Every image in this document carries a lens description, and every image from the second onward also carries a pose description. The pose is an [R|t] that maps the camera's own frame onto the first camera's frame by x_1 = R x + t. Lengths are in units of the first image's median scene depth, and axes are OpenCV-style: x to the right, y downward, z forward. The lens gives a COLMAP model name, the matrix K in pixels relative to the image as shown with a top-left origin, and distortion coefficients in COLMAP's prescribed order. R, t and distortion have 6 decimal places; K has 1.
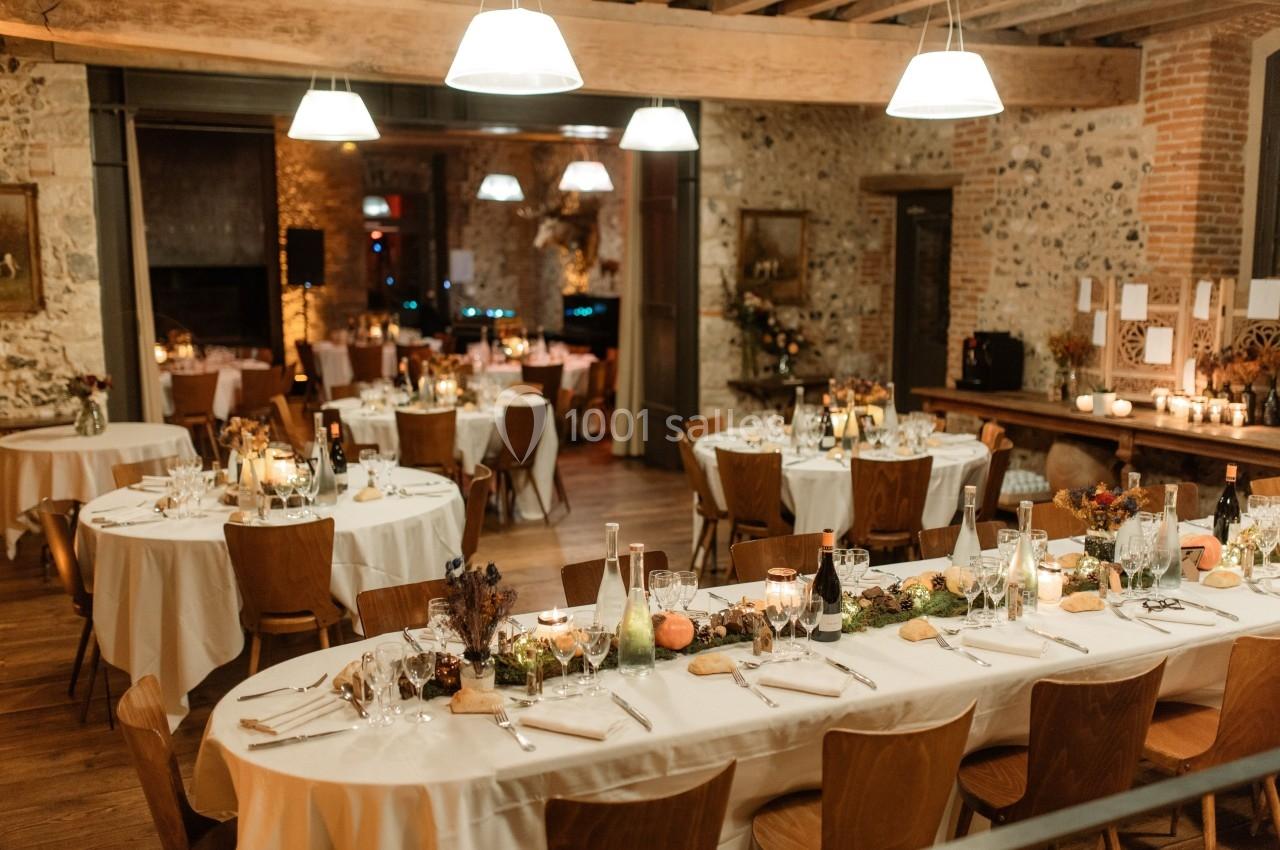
lens RADIAL K [[1220.8, 0, 640.0], [0, 1220.8, 425.0], [0, 0, 1]] dist [0.001737, 0.006139]
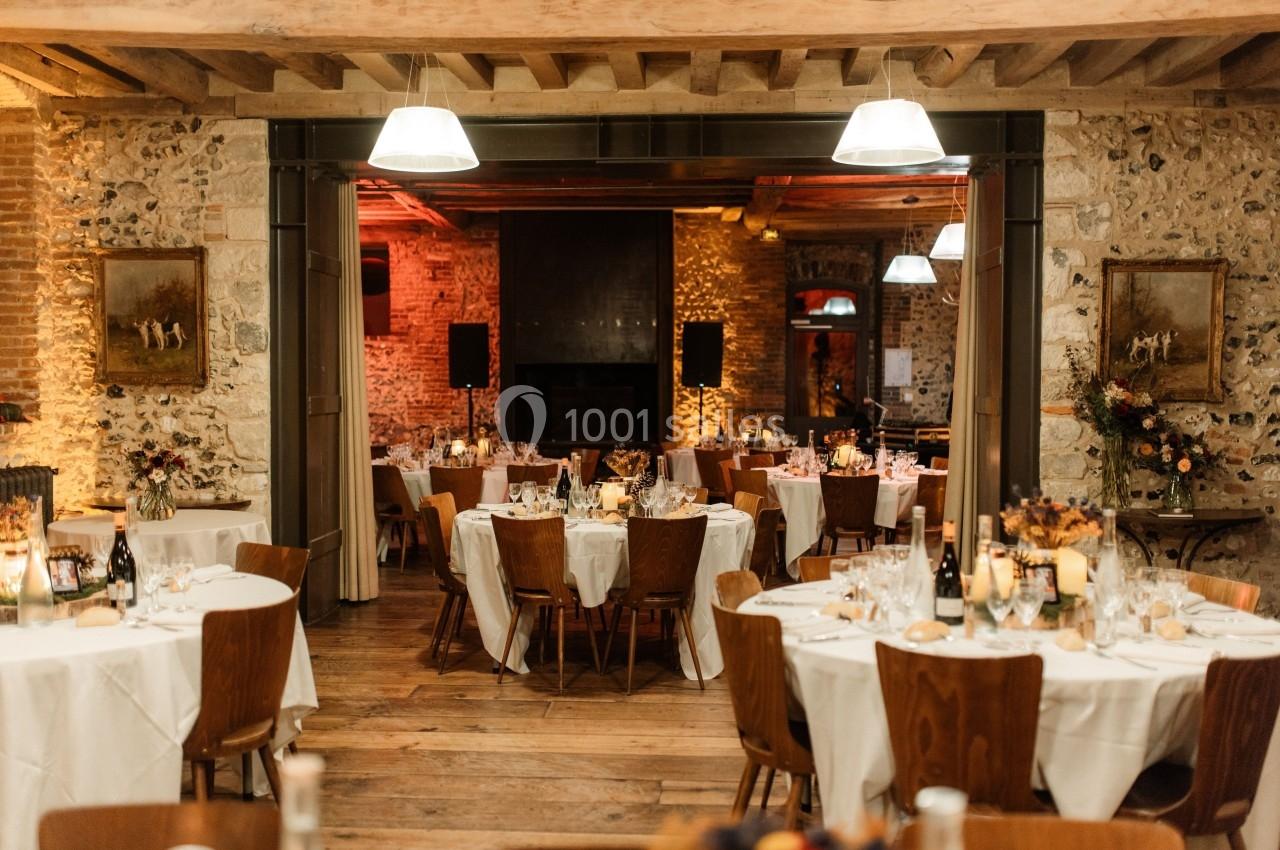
lens RADIAL K [[1220.8, 0, 640.0], [0, 1220.8, 425.0], [0, 0, 1]] dist [0.001737, 0.006139]
pose [[0.871570, 0.022198, -0.489768, 0.242181], [-0.073011, 0.993712, -0.084889, -0.008904], [0.484804, 0.109745, 0.867710, 0.359442]]
